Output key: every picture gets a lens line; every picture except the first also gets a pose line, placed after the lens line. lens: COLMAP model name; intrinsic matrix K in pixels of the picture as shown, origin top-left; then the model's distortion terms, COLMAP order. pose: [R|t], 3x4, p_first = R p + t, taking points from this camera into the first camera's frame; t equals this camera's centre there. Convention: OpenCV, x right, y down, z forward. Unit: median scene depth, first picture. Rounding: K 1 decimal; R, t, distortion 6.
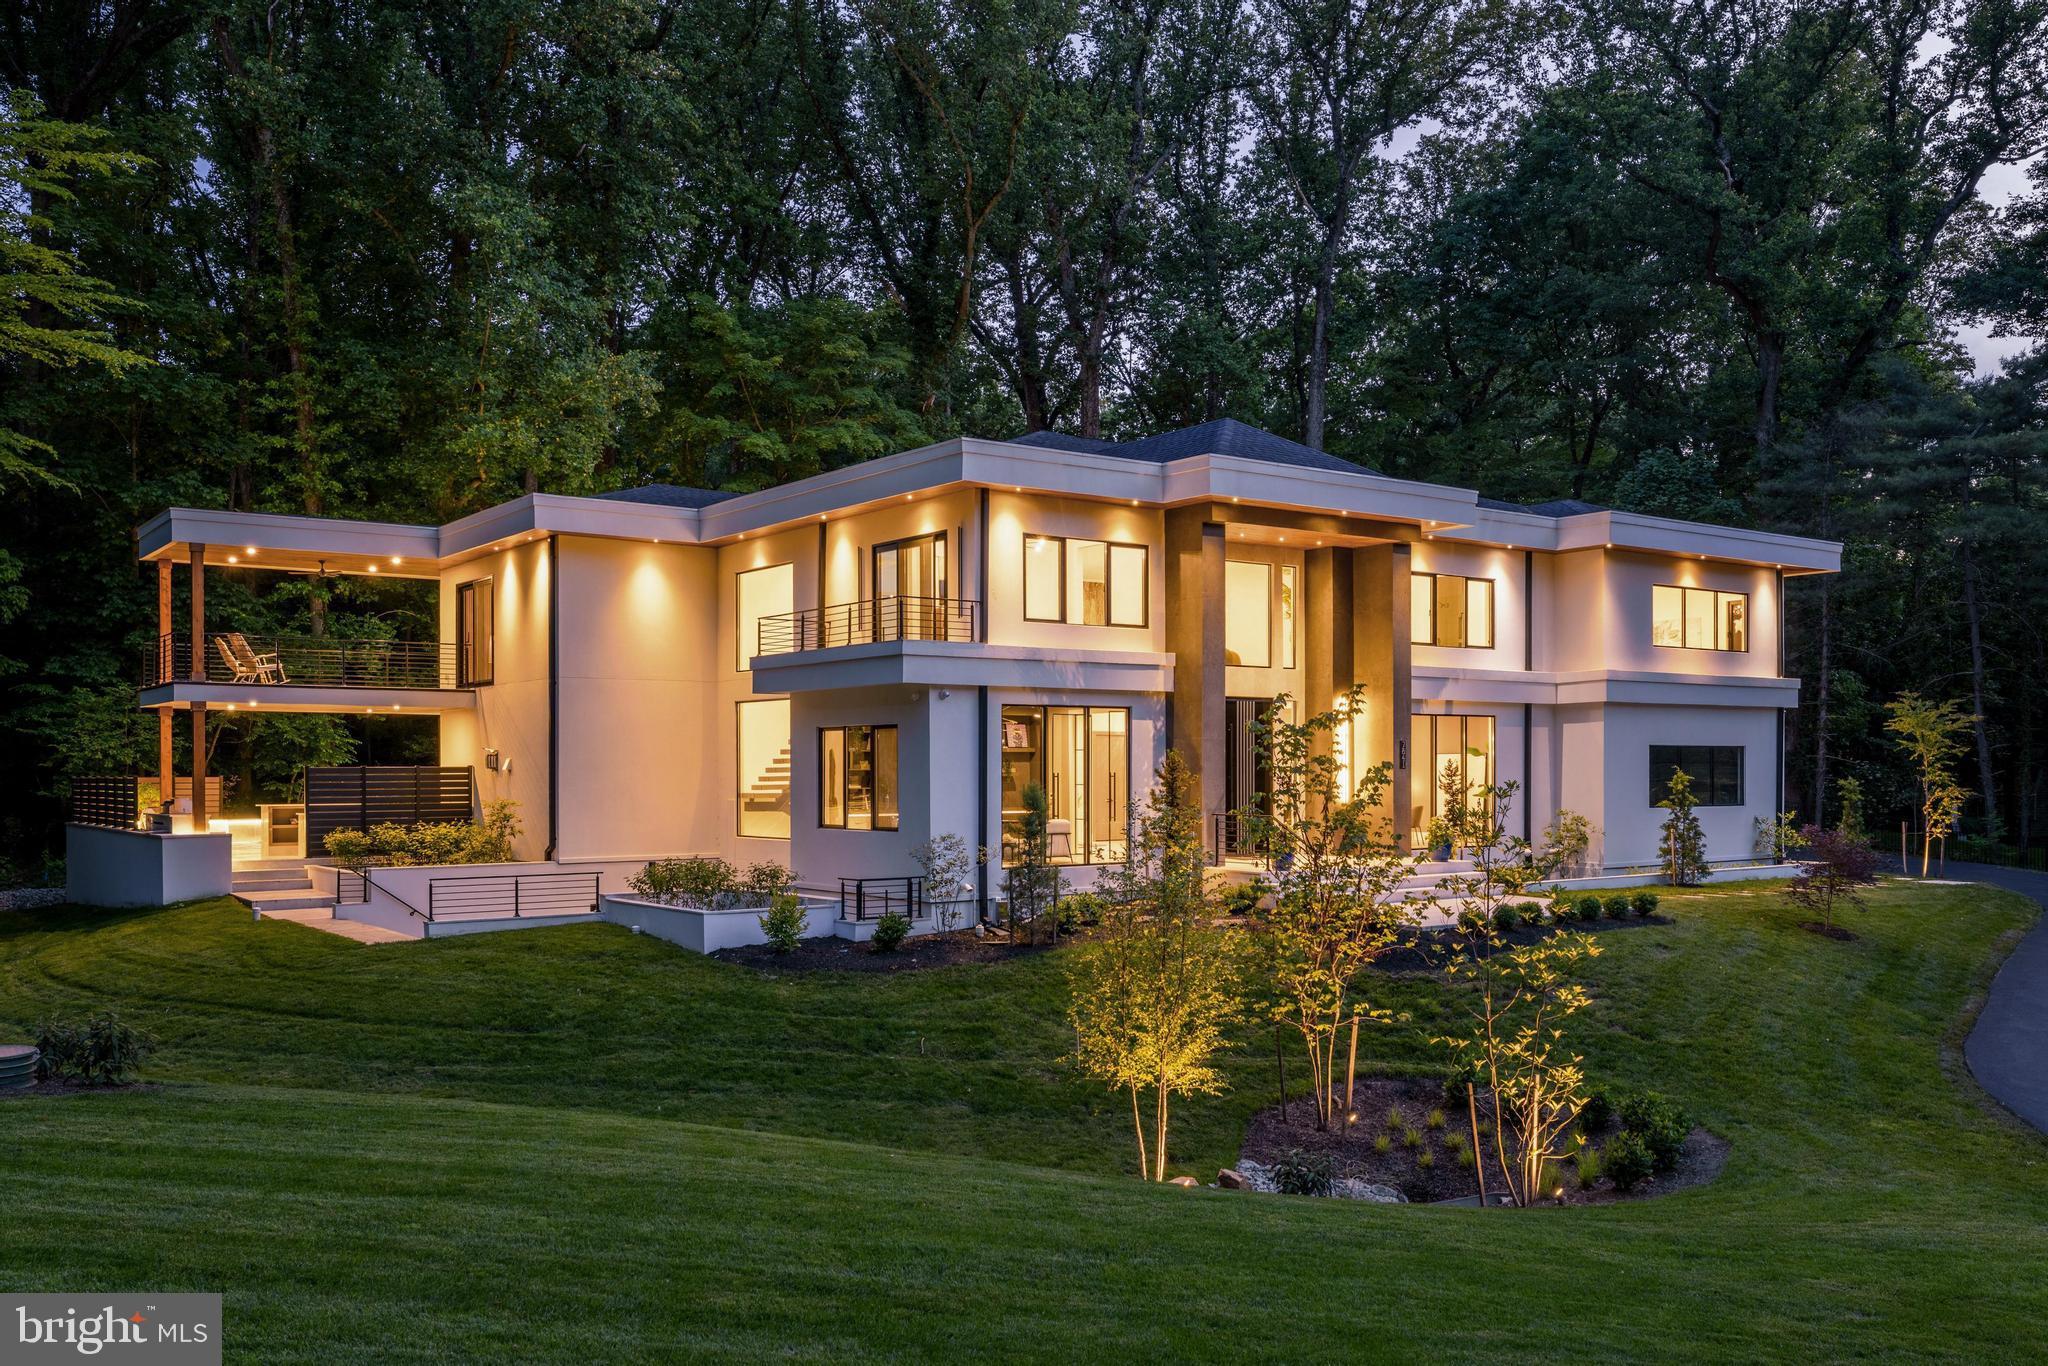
lens RADIAL K [[1667.5, 0, 1024.0], [0, 1667.5, 683.0], [0, 0, 1]] dist [-0.002927, 0.002886]
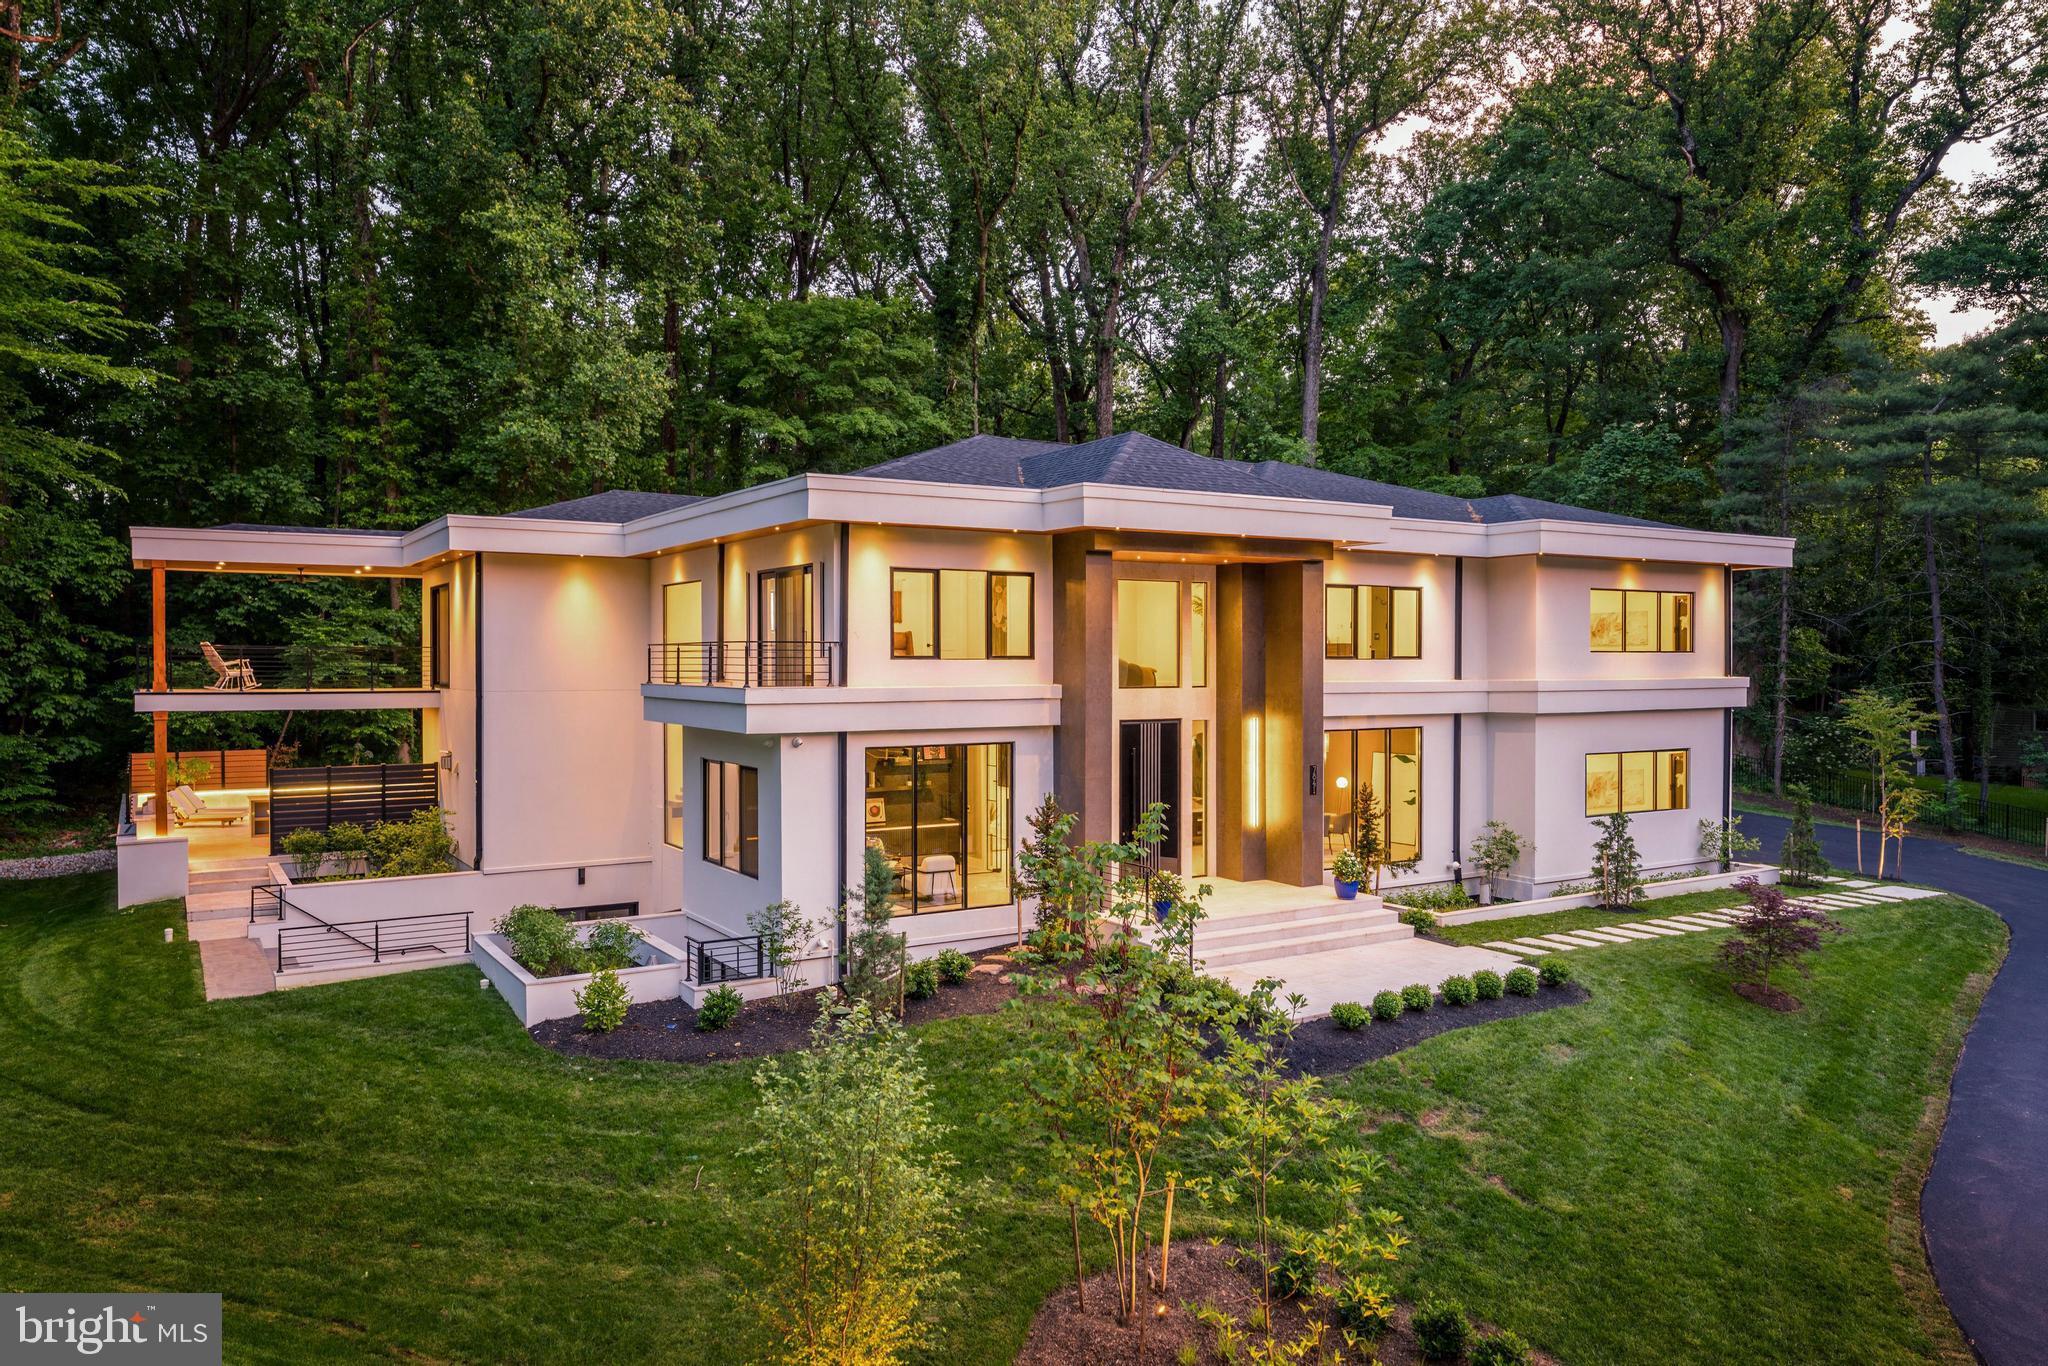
lens RADIAL K [[1384.3, 0, 993.1], [0, 1384.3, 620.0], [0, 0, 1]] dist [0.001743, -0.000162]
pose [[0.996949, -0.002580, -0.078015, 0.057233], [0.003745, 0.999884, 0.014791, -0.033871], [0.077967, -0.015038, 0.996842, 0.101784]]
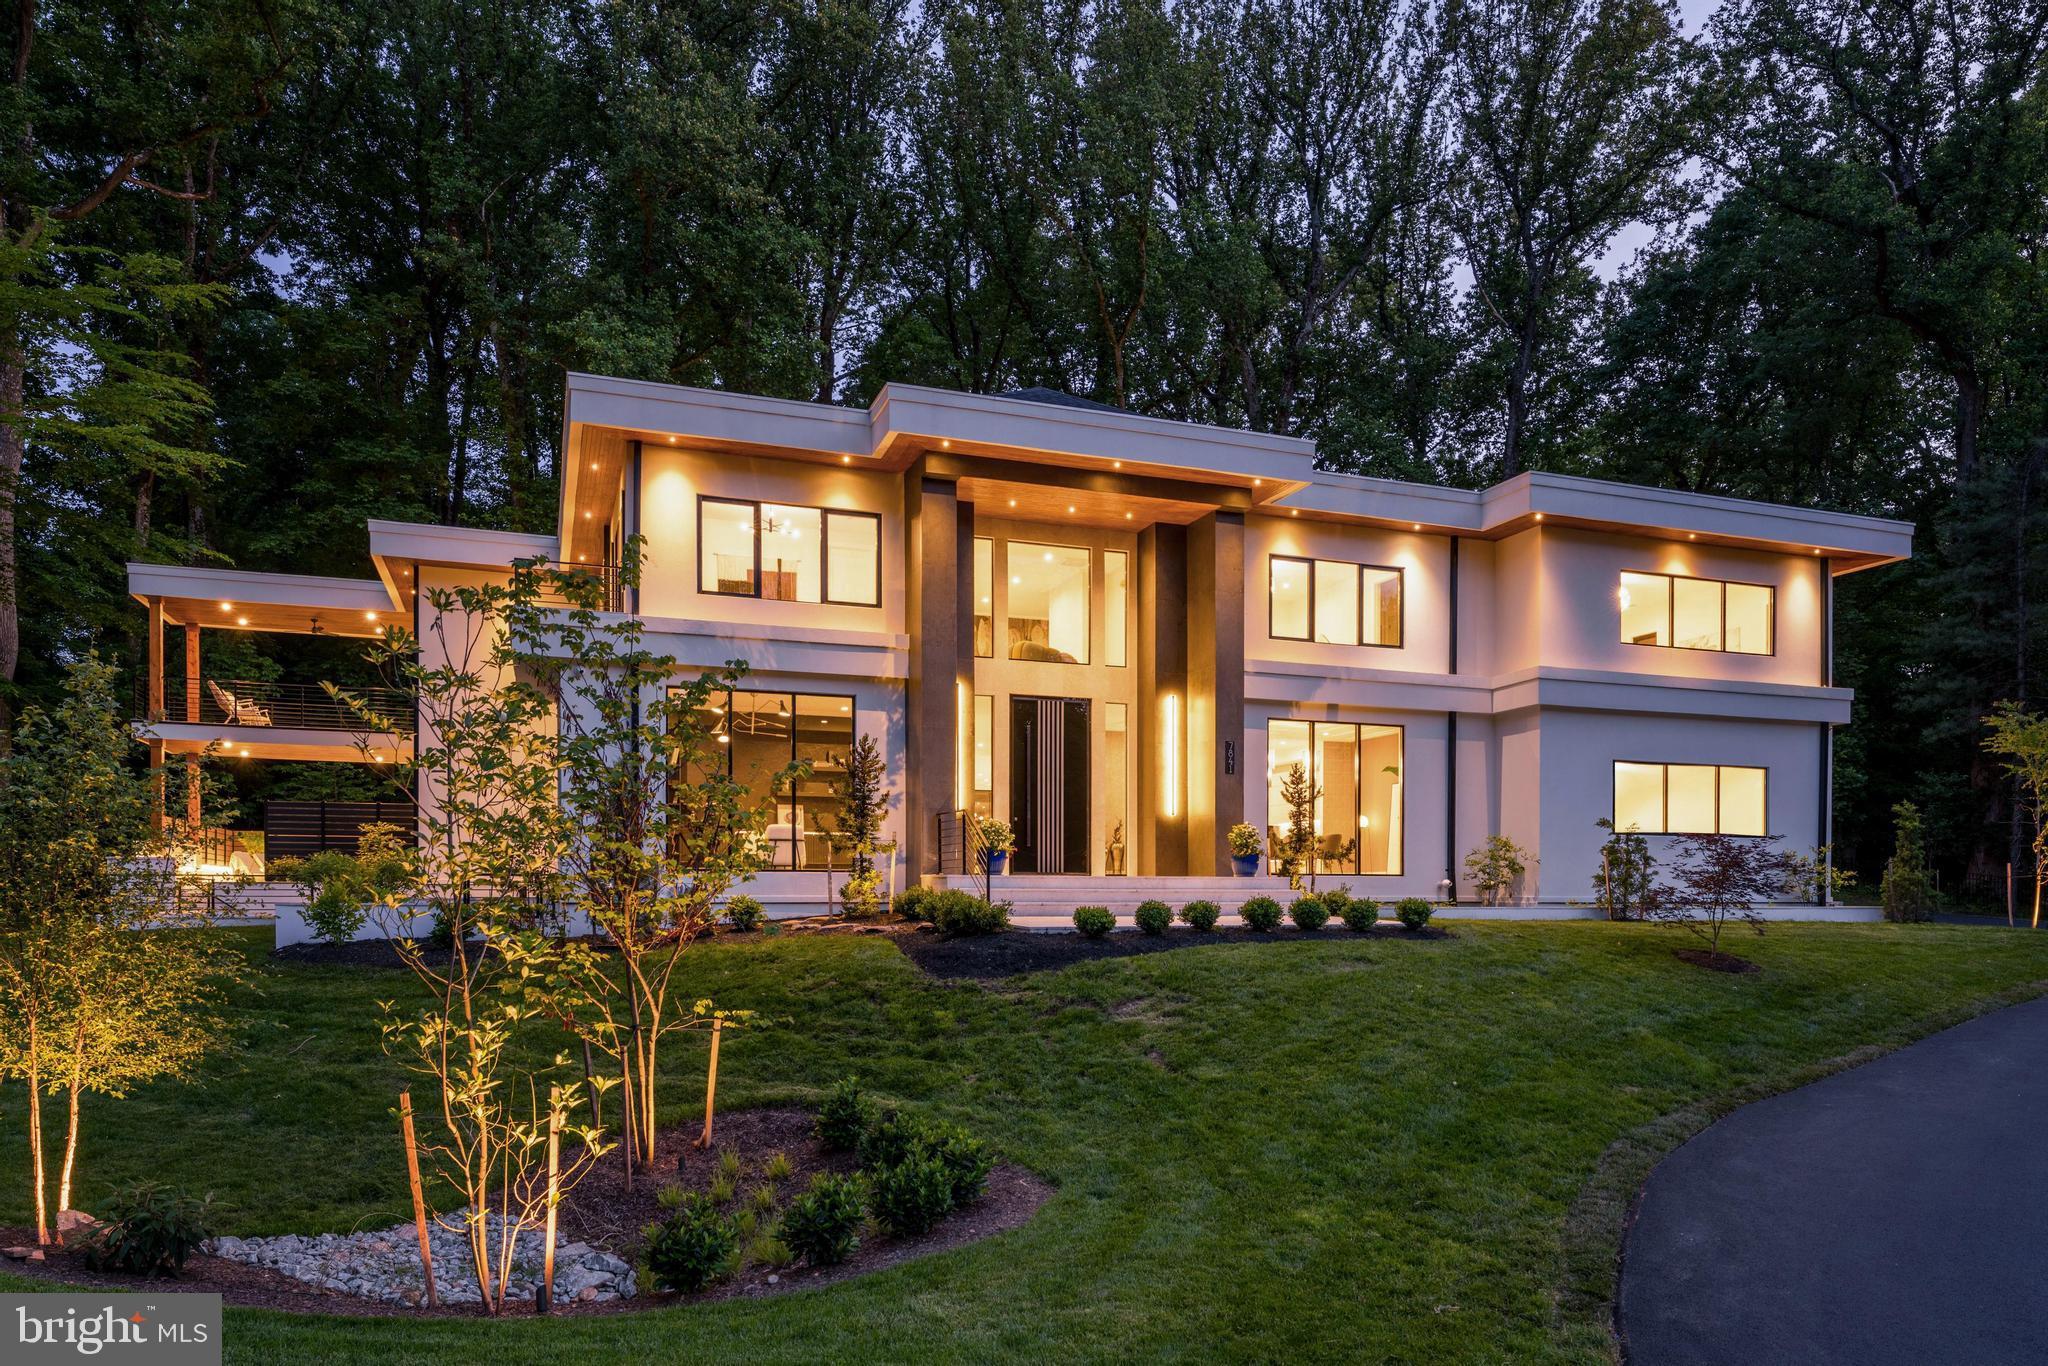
lens RADIAL K [[1380.4, 0, 1021.2], [0, 1380.4, 841.6], [0, 0, 1]] dist [-0.000421, 0.000729]
pose [[0.966783, -0.007287, -0.255495, 0.165266], [0.010732, 0.999869, 0.012092, 0.041256], [0.255373, -0.014433, 0.966735, 0.162842]]
